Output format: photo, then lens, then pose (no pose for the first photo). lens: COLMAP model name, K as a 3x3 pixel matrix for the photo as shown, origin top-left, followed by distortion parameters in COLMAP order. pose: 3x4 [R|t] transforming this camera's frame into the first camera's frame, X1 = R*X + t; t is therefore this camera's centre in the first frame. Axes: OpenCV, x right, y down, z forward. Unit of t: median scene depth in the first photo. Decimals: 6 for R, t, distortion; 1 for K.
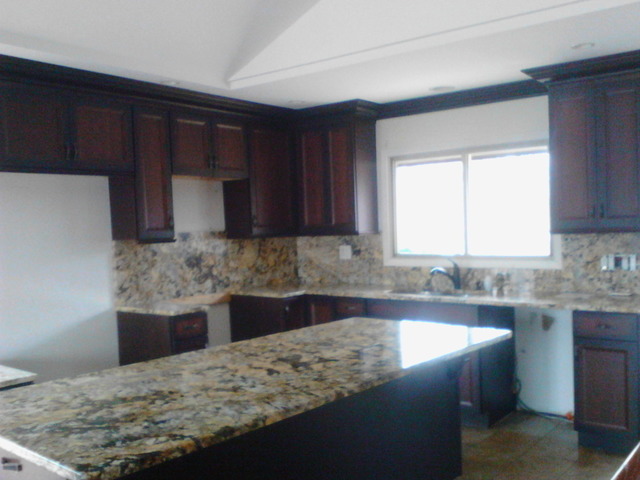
lens RADIAL K [[636.6, 0, 320.0], [0, 636.6, 240.0], [0, 0, 1]] dist [0.002059, -0.025826]
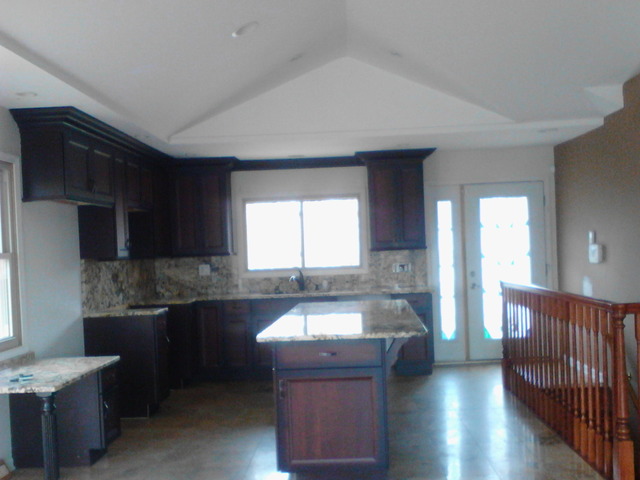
lens RADIAL K [[636.6, 0, 320.0], [0, 636.6, 240.0], [0, 0, 1]] dist [0.002059, -0.025826]
pose [[0.811629, 0.005500, 0.584147, -0.586331], [0.029851, 0.998259, -0.050874, 0.035166], [-0.583410, 0.058728, 0.810052, -0.209419]]
